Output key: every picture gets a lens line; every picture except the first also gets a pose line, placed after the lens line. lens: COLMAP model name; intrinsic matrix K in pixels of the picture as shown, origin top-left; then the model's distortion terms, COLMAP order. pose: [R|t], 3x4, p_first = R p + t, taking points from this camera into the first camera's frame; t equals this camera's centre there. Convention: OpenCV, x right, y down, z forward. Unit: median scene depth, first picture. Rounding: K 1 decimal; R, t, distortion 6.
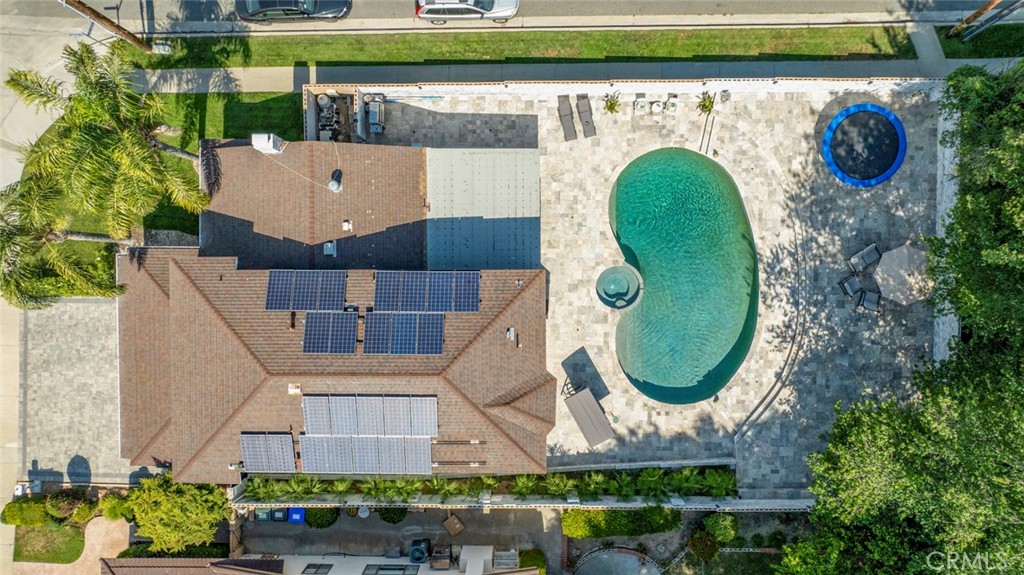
lens RADIAL K [[721.4, 0, 517.6], [0, 721.4, 283.1], [0, 0, 1]] dist [-0.026439, 0.022100]
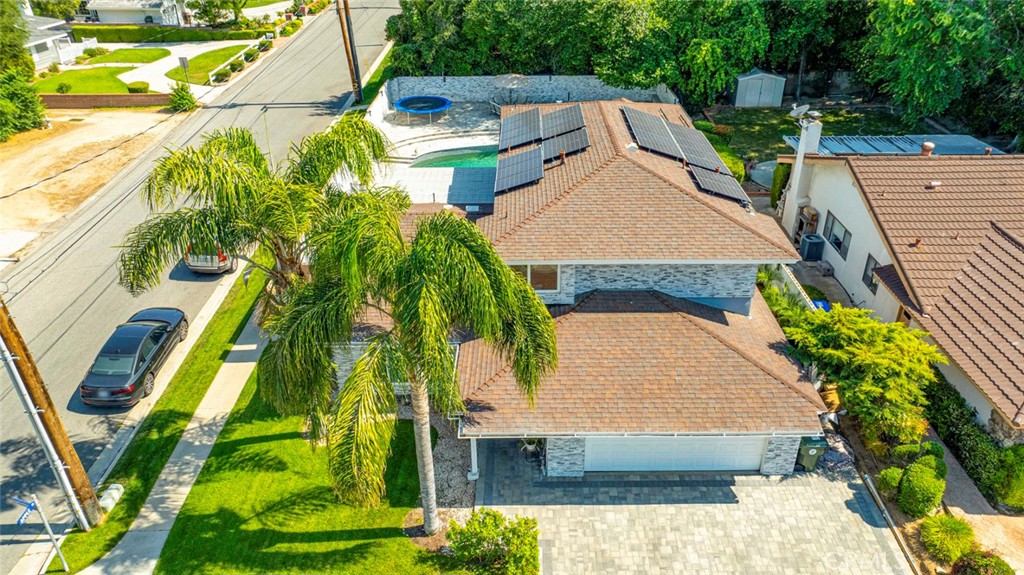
lens RADIAL K [[721.4, 0, 517.6], [0, 721.4, 283.1], [0, 0, 1]] dist [-0.026439, 0.022100]
pose [[0.002670, -0.478493, 0.878087, -0.946413], [0.999744, -0.018435, -0.013086, 0.014054], [0.022449, 0.877898, 0.478321, 0.593115]]
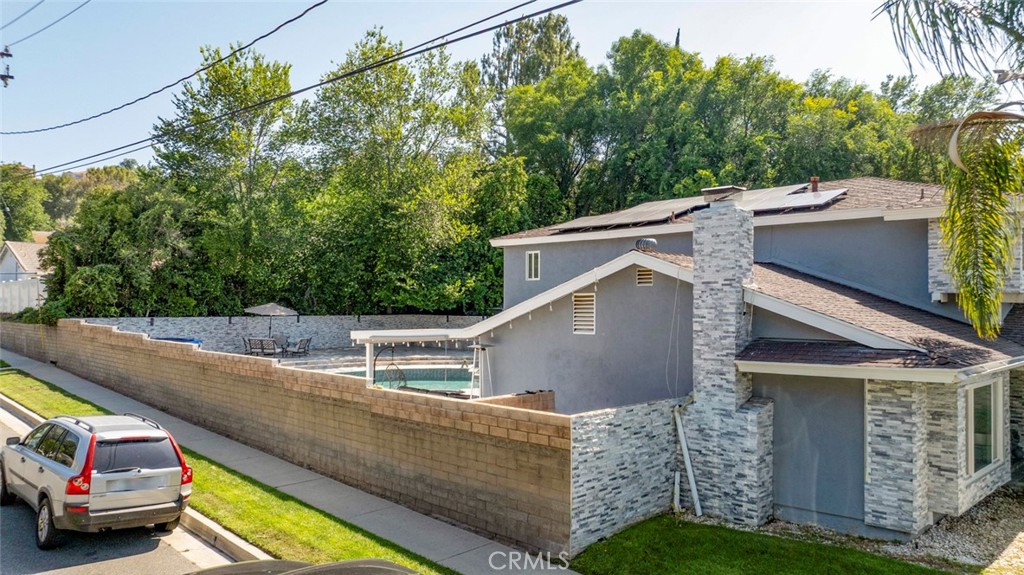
lens RADIAL K [[721.4, 0, 517.6], [0, 721.4, 283.1], [0, 0, 1]] dist [-0.026439, 0.022100]
pose [[-0.717300, 0.025912, 0.696282, -0.472156], [0.696631, 0.007097, 0.717395, -0.507164], [0.013648, 0.999639, -0.023142, 0.911628]]
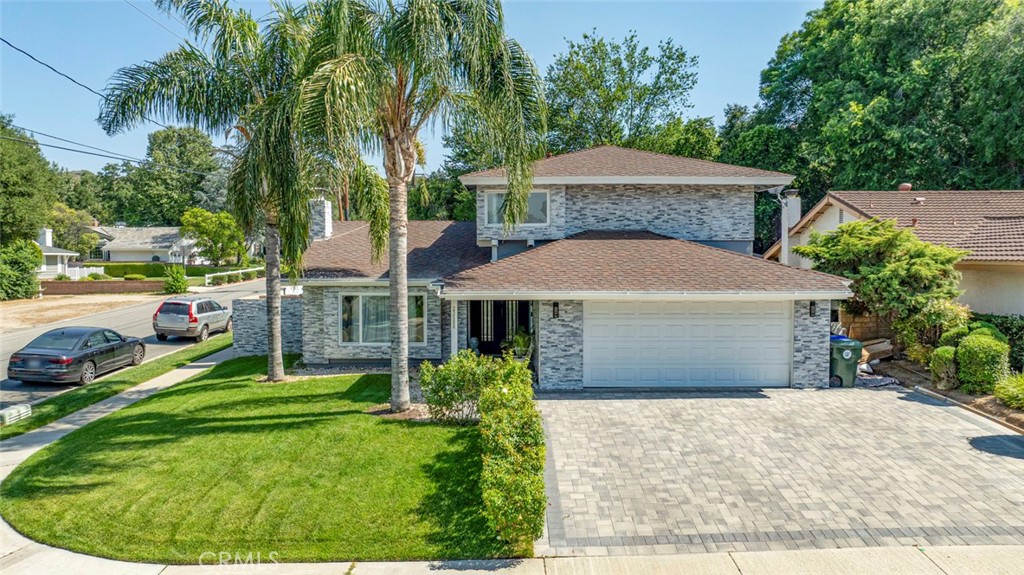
lens RADIAL K [[734.0, 0, 508.7], [0, 734.0, 289.0], [0, 0, 1]] dist [-0.024879, 0.003499]
pose [[-0.002873, -0.039092, 0.999232, -1.008312], [0.999835, -0.018061, 0.002168, 0.006170], [0.017962, 0.999072, 0.039137, 0.927883]]
